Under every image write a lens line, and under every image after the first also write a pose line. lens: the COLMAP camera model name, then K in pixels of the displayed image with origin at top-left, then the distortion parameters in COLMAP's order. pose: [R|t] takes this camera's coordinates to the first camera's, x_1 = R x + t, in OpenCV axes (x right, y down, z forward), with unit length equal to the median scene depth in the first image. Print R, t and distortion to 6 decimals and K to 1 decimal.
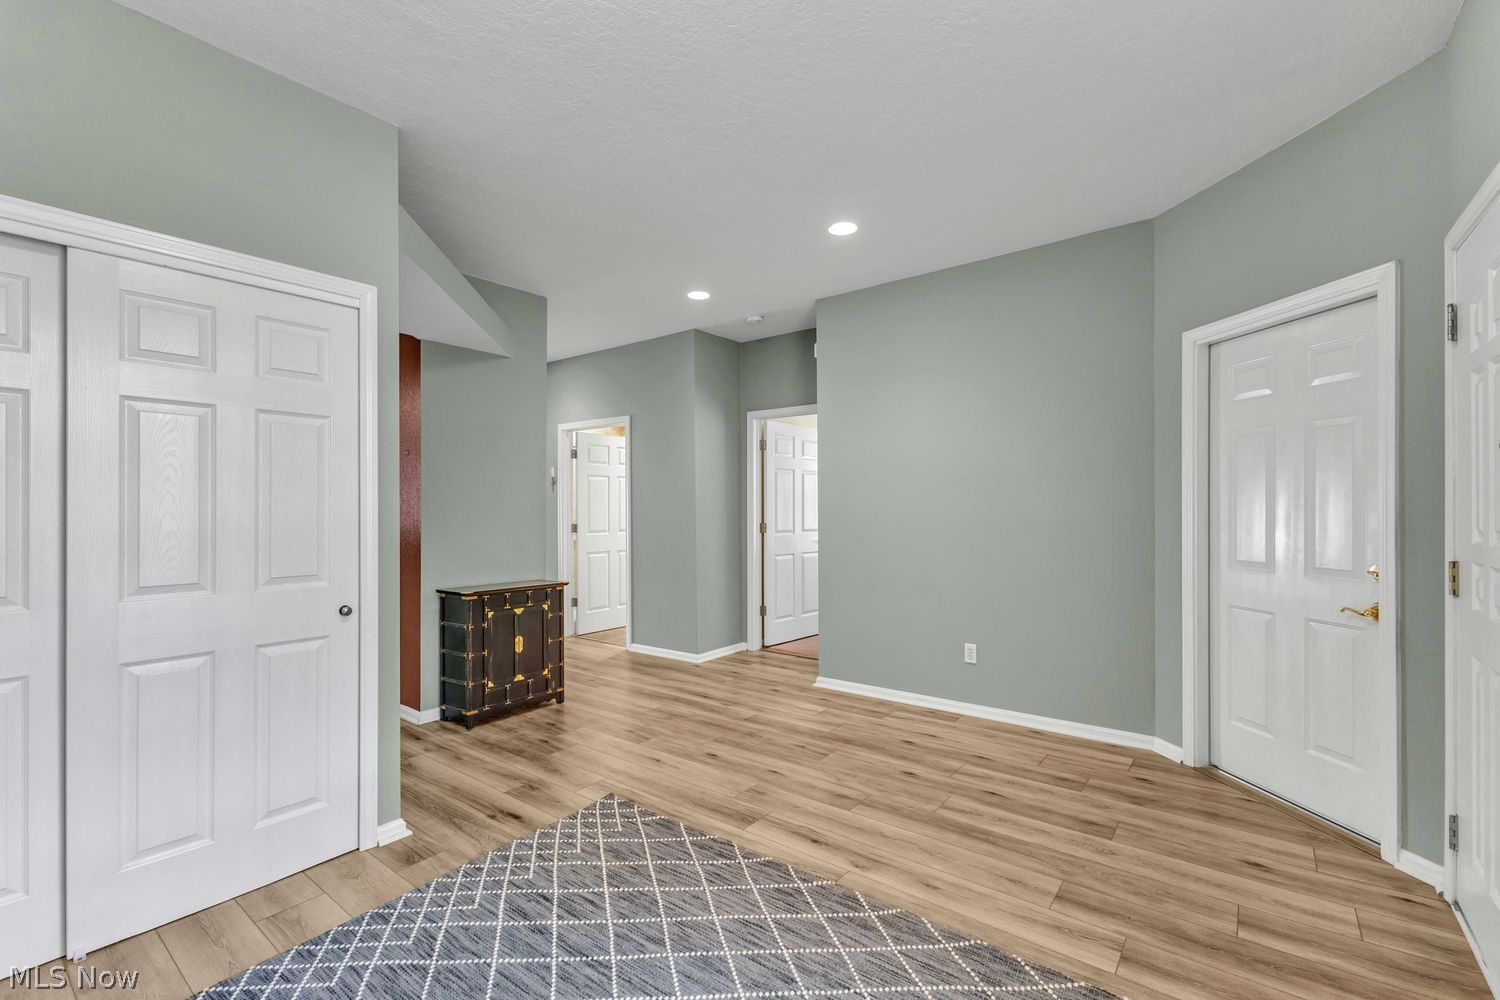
lens RADIAL K [[651.3, 0, 747.3], [0, 651.3, 508.0], [0, 0, 1]] dist [0.010804, -0.002616]
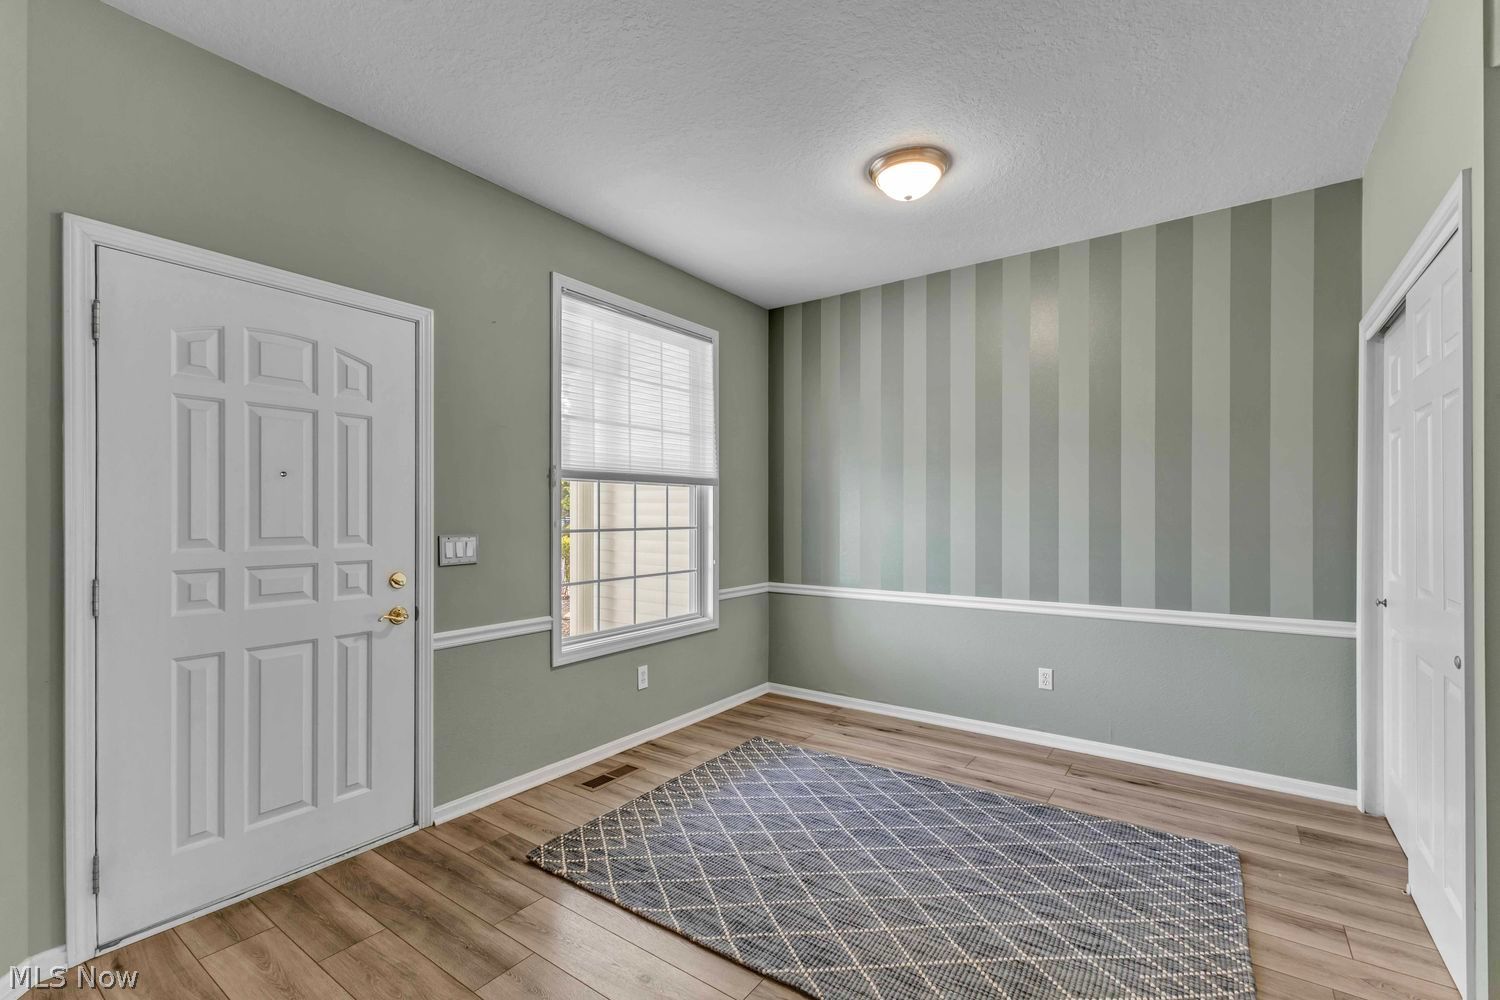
lens RADIAL K [[651.3, 0, 750.7], [0, 651.3, 514.0], [0, 0, 1]] dist [0.010804, -0.002616]
pose [[-0.999076, 0.007674, -0.042280, 0.135805], [0.007645, 0.999970, 0.000841, -0.003415], [0.042285, 0.000516, -0.999105, 1.382745]]
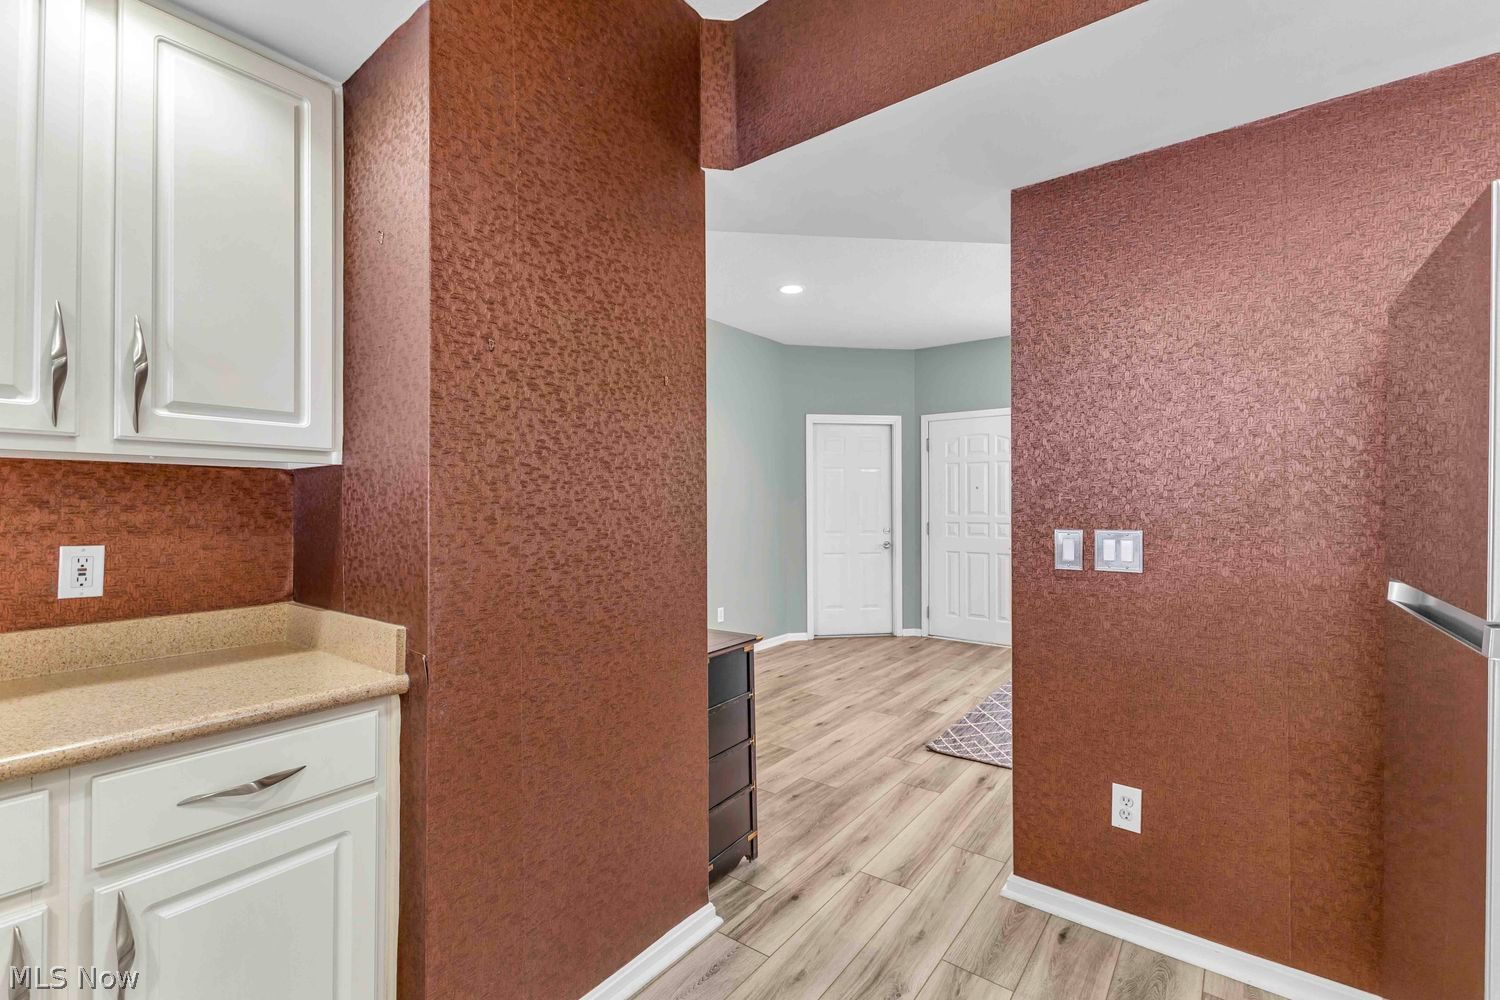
lens RADIAL K [[651.3, 0, 755.1], [0, 651.3, 497.0], [0, 0, 1]] dist [0.010804, -0.002616]
pose [[-0.020582, 0.020593, 0.999576, -1.369828], [0.005033, 0.999777, -0.020494, 0.012129], [-0.999775, 0.004609, -0.020681, 1.313684]]
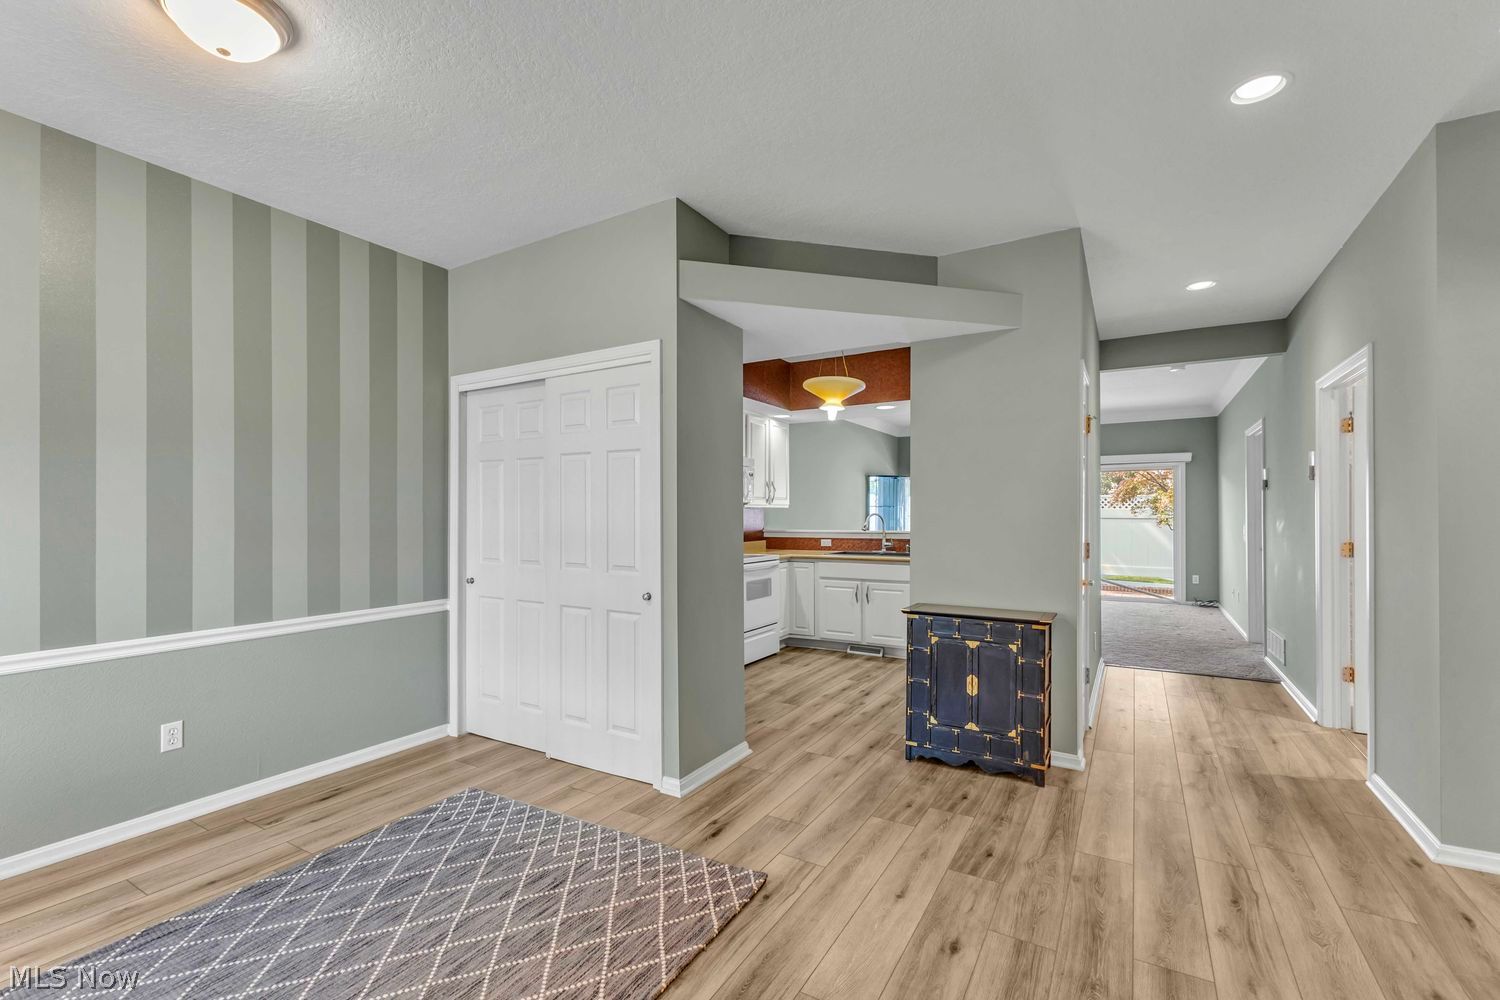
lens RADIAL K [[651.3, 0, 749.9], [0, 651.3, 512.3], [0, 0, 1]] dist [0.010804, -0.002616]
pose [[0.126842, 0.003032, -0.991918, 0.579263], [0.000298, 0.999995, 0.003094, -0.011535], [0.991923, -0.000688, 0.126840, 0.866116]]
